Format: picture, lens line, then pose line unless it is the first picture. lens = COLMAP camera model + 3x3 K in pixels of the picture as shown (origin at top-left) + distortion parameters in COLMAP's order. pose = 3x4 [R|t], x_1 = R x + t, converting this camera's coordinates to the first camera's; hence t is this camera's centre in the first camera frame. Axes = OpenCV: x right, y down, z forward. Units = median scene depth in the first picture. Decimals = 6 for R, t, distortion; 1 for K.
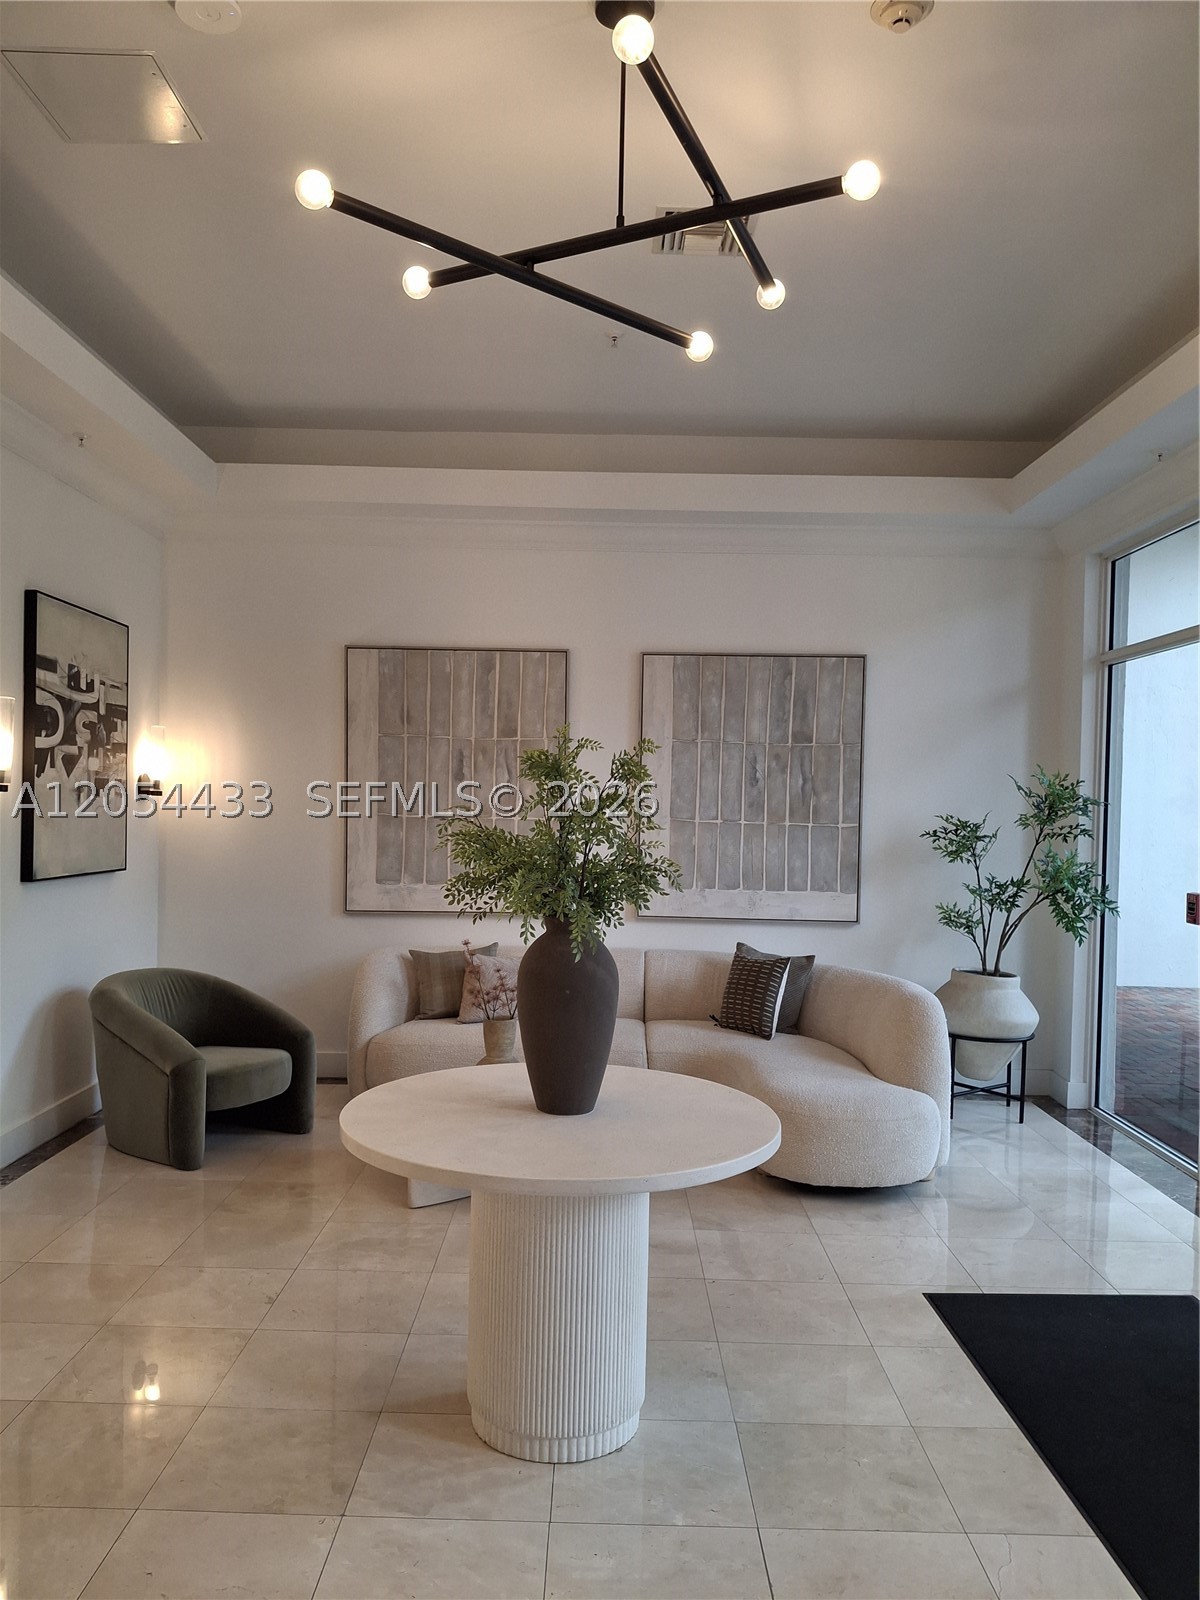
lens RADIAL K [[1169.6, 0, 597.3], [0, 1169.6, 823.5], [0, 0, 1]] dist [0.165055, -0.407744]
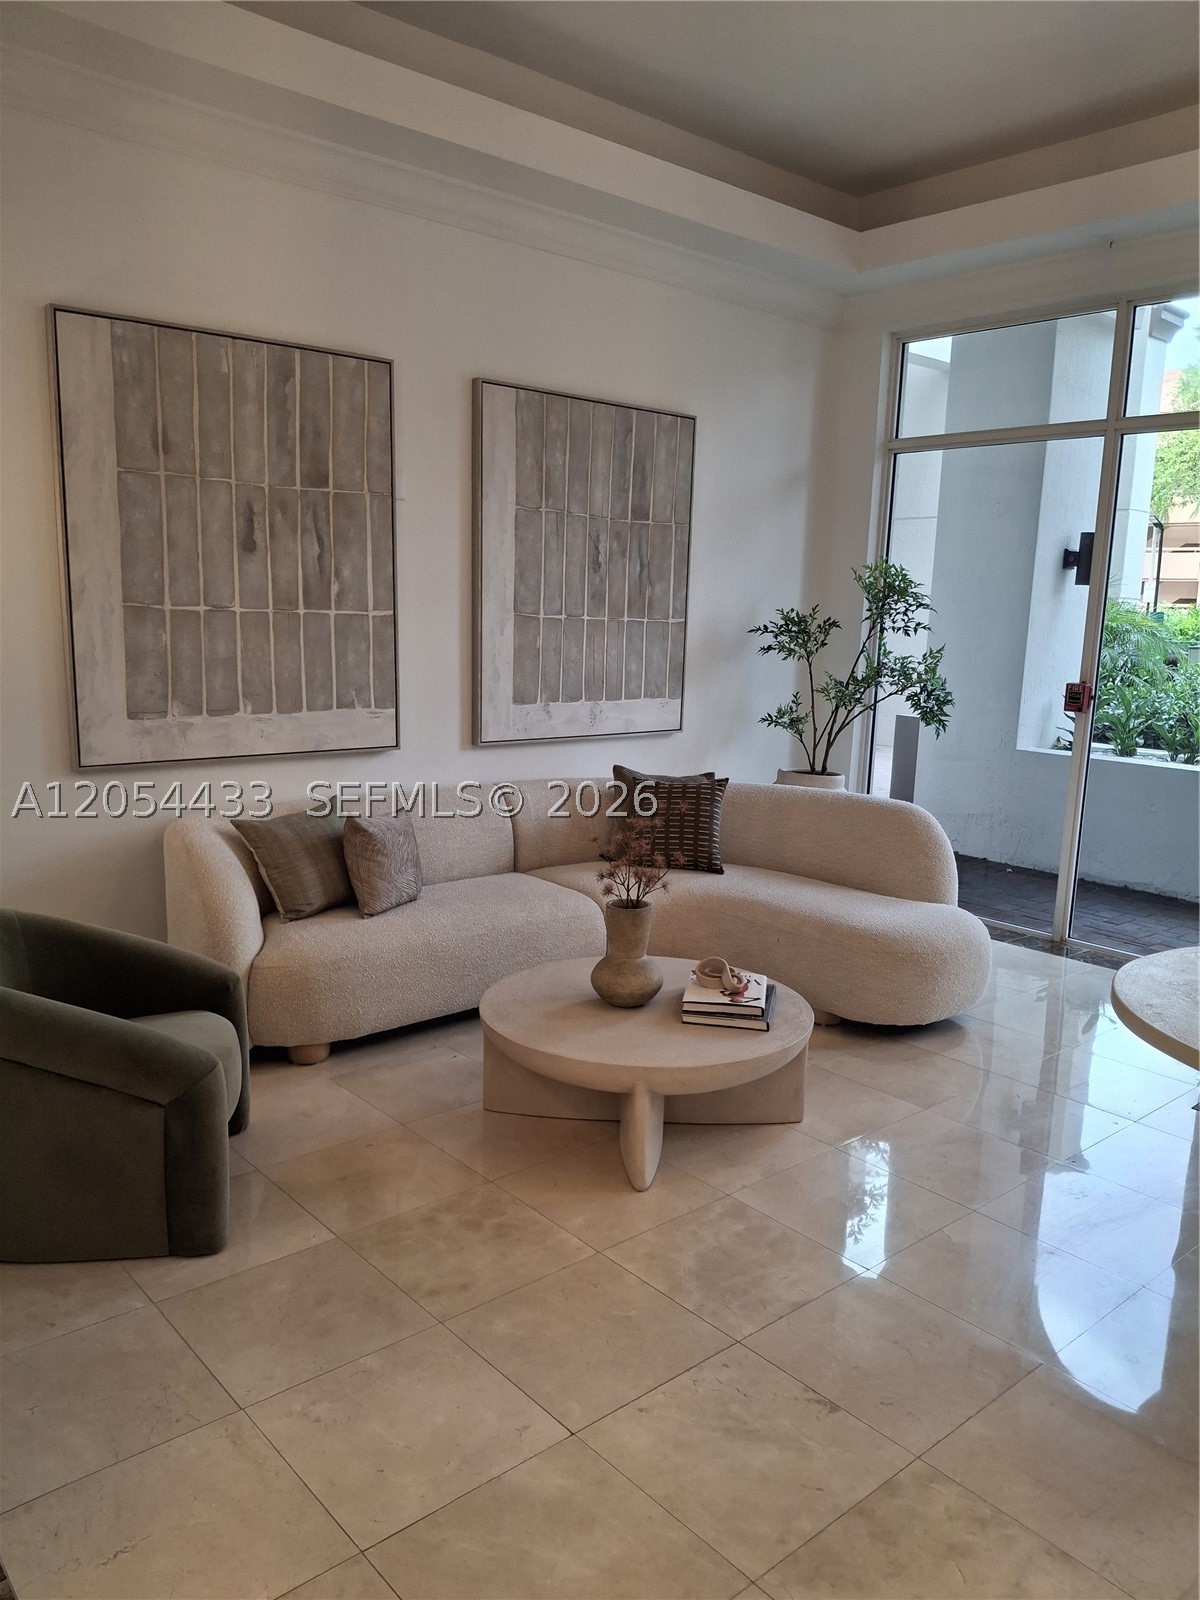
lens RADIAL K [[1169.6, 0, 597.3], [0, 1169.6, 823.5], [0, 0, 1]] dist [0.165055, -0.407744]
pose [[0.748652, -0.119056, 0.652186, -0.419074], [-0.002710, 0.983185, 0.182591, -0.009539], [-0.662958, -0.138465, 0.735741, 0.374368]]
